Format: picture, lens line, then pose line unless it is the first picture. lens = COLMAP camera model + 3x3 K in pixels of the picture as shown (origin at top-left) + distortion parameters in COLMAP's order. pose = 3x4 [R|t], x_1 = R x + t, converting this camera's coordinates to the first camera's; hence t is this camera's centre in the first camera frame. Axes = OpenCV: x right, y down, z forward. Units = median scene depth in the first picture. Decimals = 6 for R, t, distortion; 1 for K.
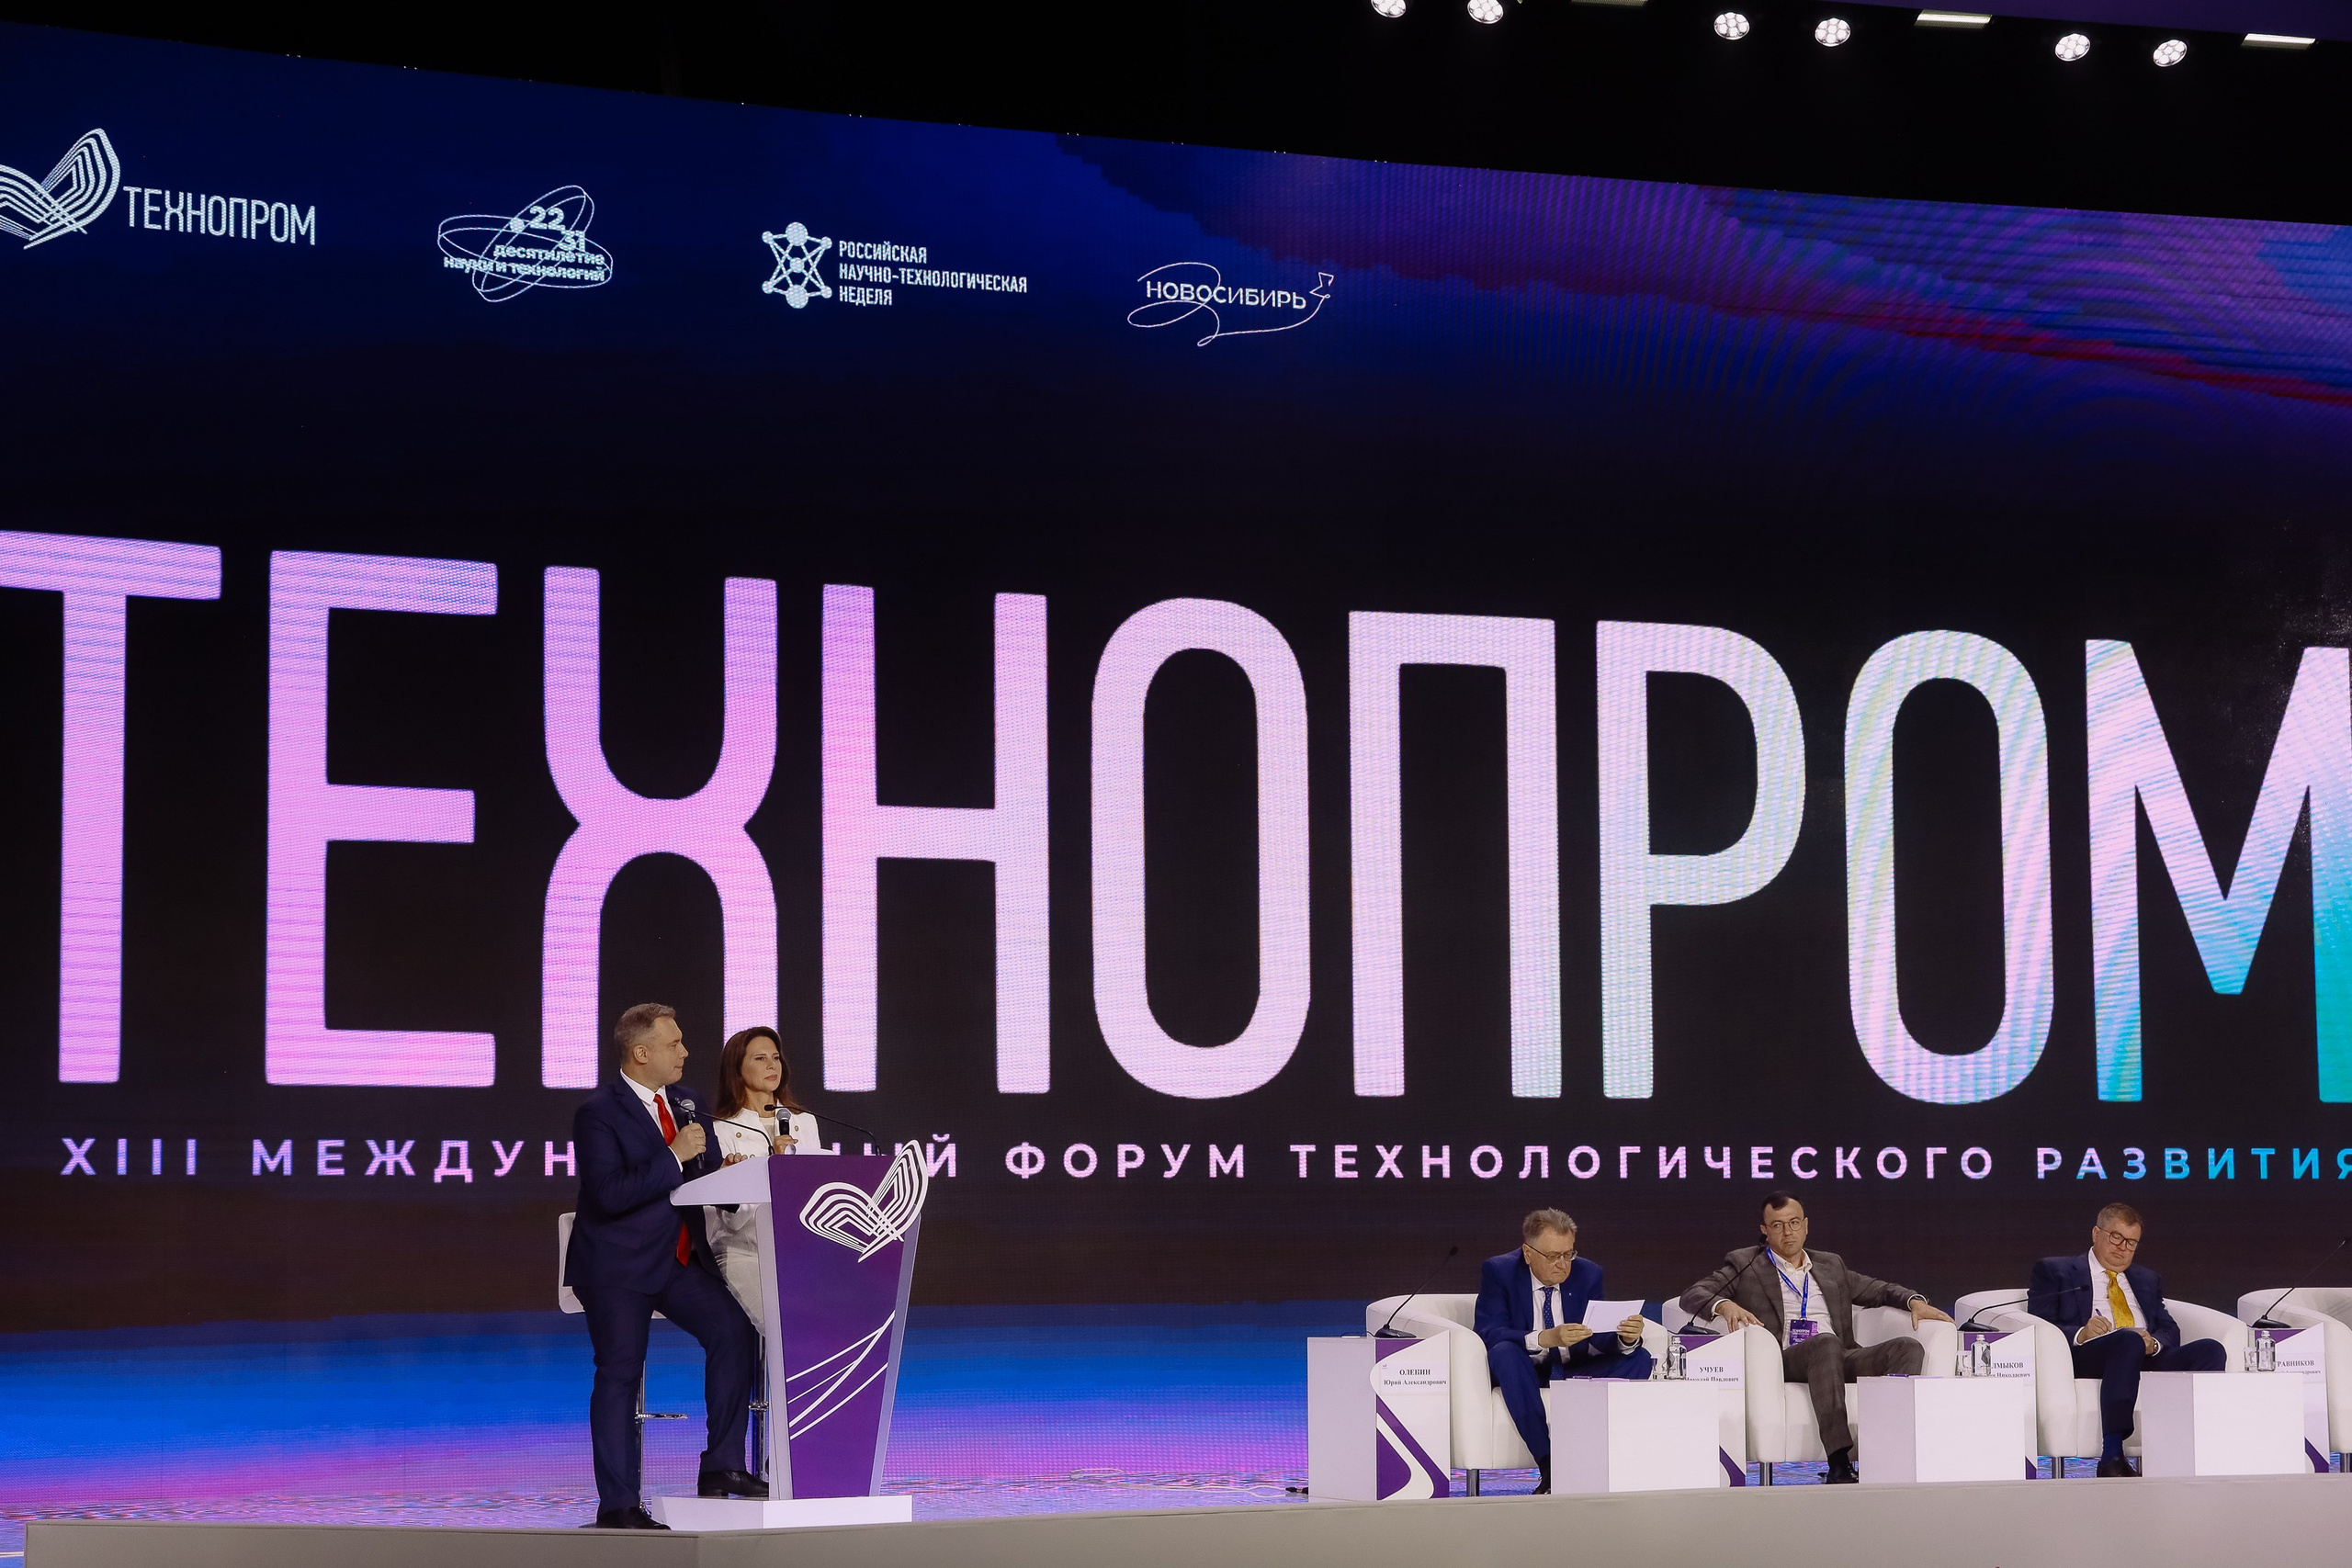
lens RADIAL K [[5173.8, 0, 1176.0], [0, 5173.8, 784.0], [0, 0, 1]] dist [0.076441, -0.478515]
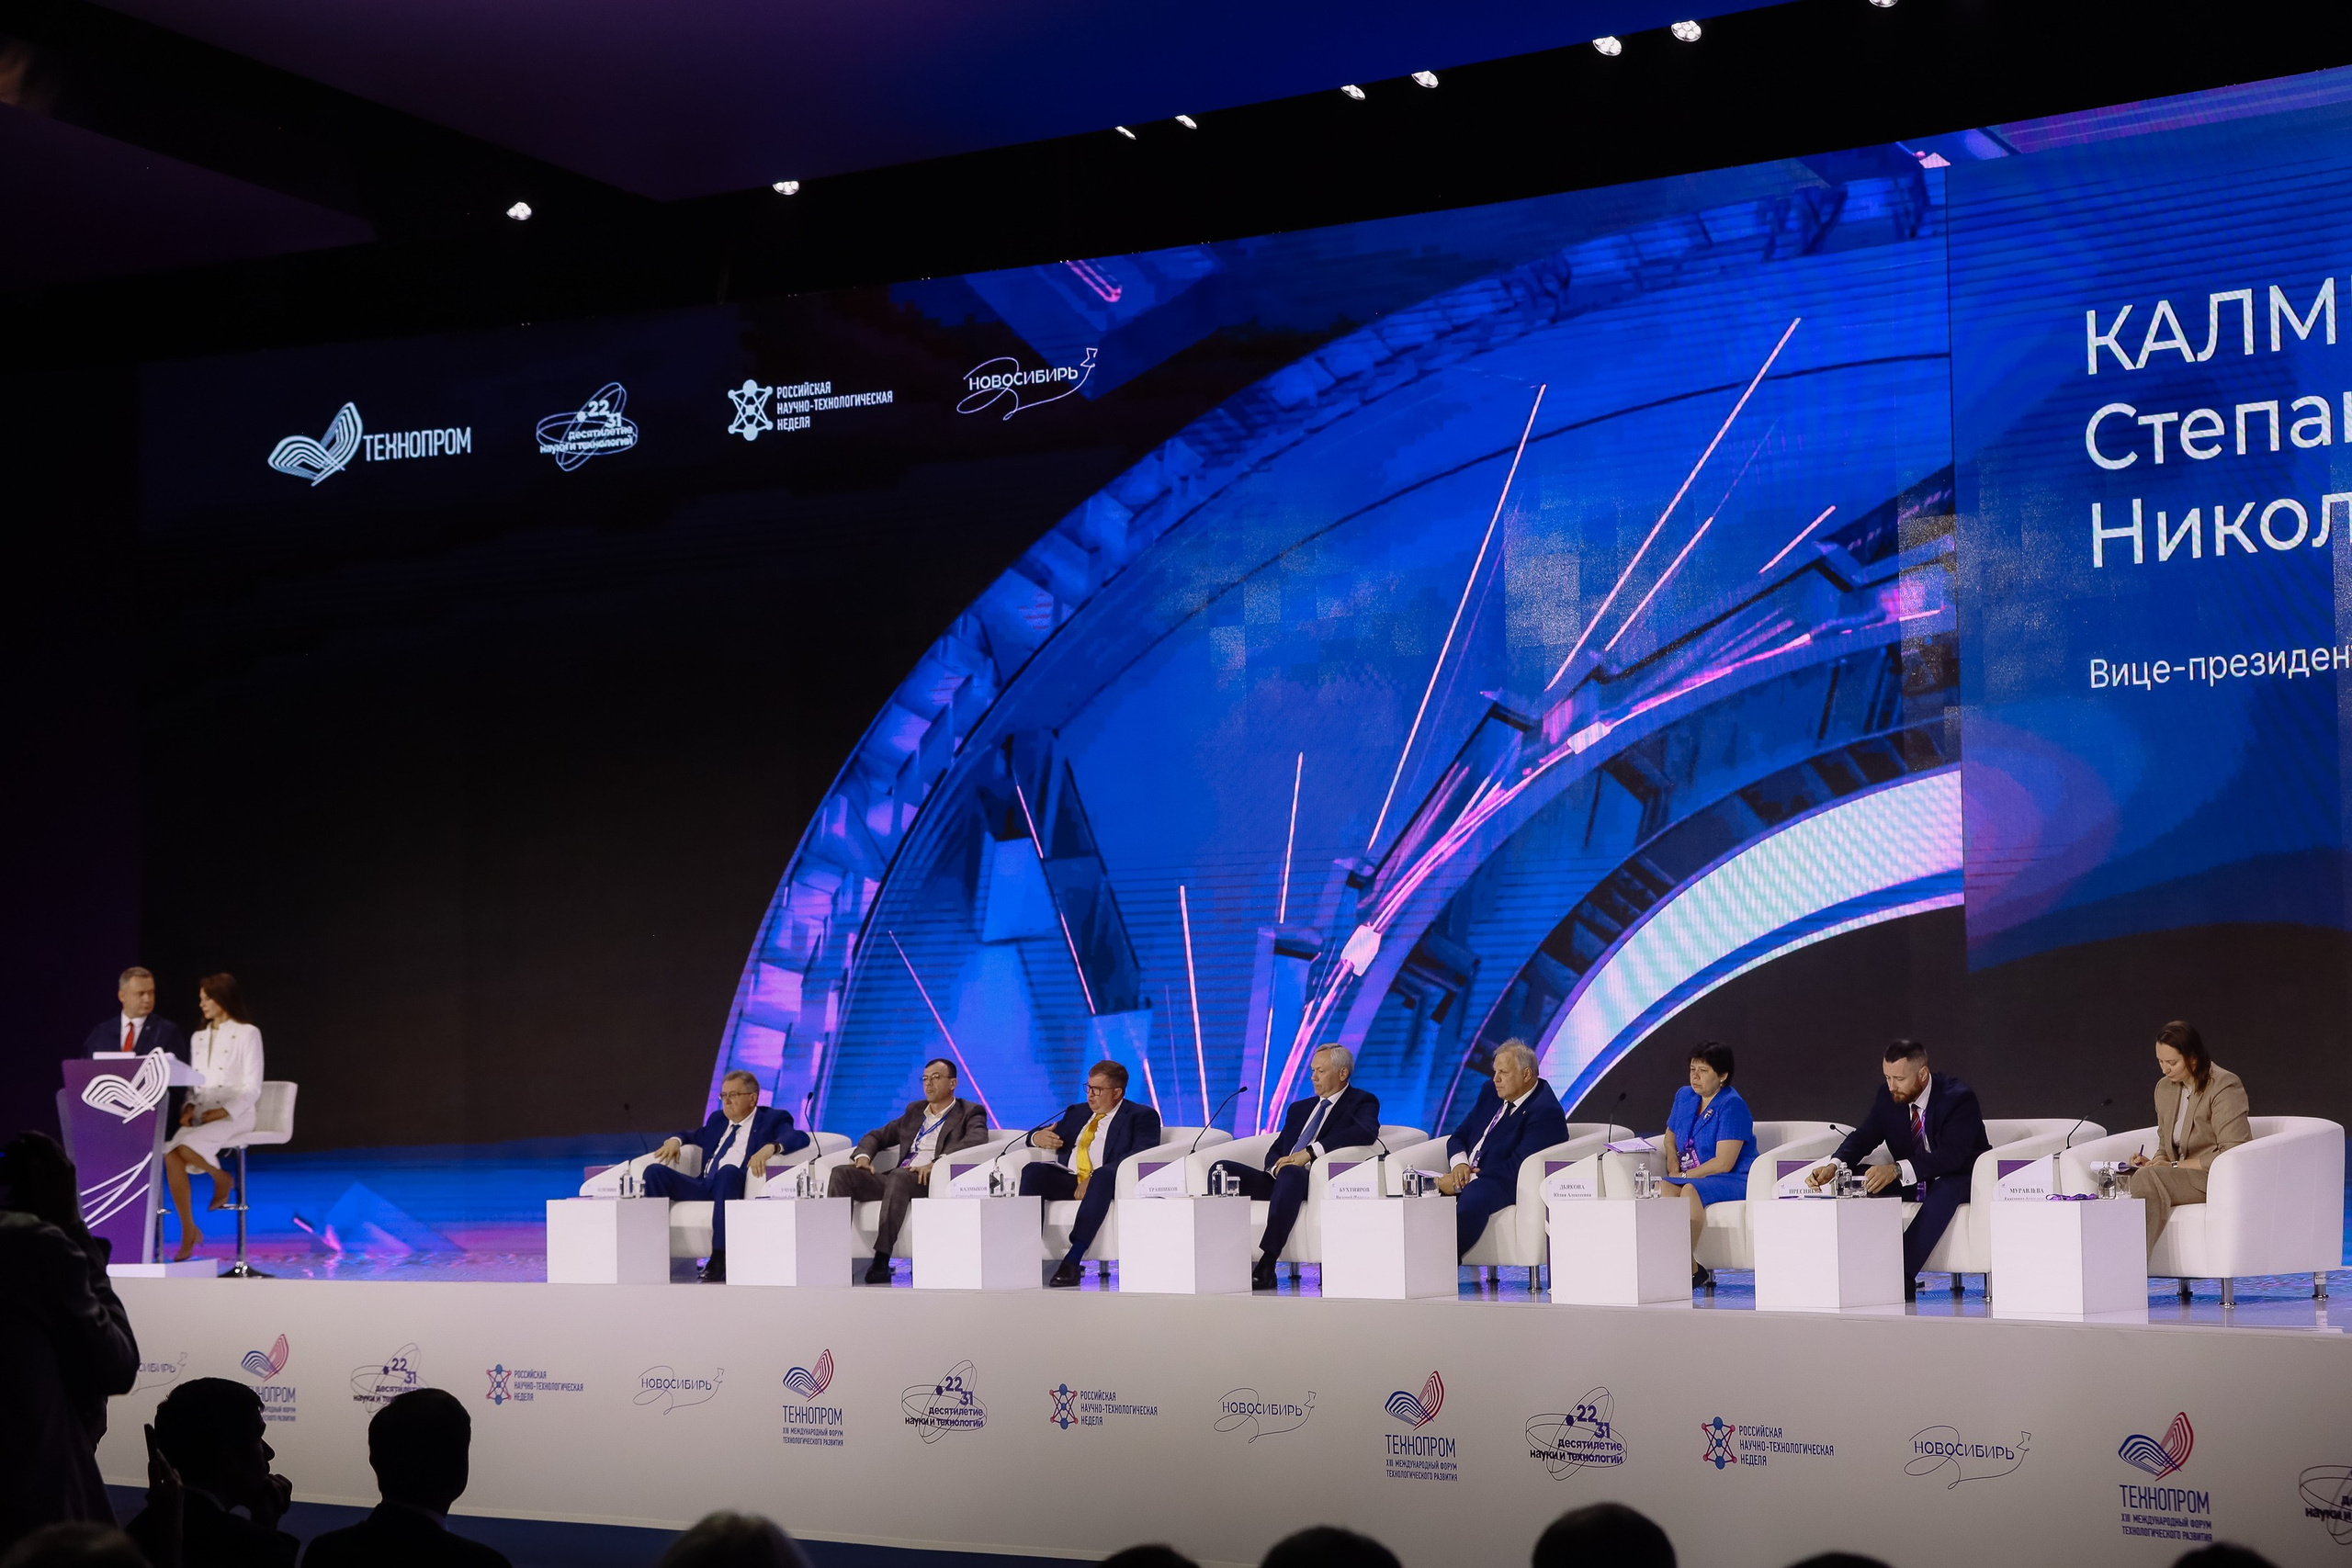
lens RADIAL K [[5173.8, 0, 1176.0], [0, 5173.8, 784.0], [0, 0, 1]] dist [0.076441, -0.478515]
pose [[0.549647, -0.049590, -0.833924, 1.206616], [0.096222, 0.995351, 0.004231, 0.008355], [0.829837, -0.082568, 0.551863, 0.303794]]
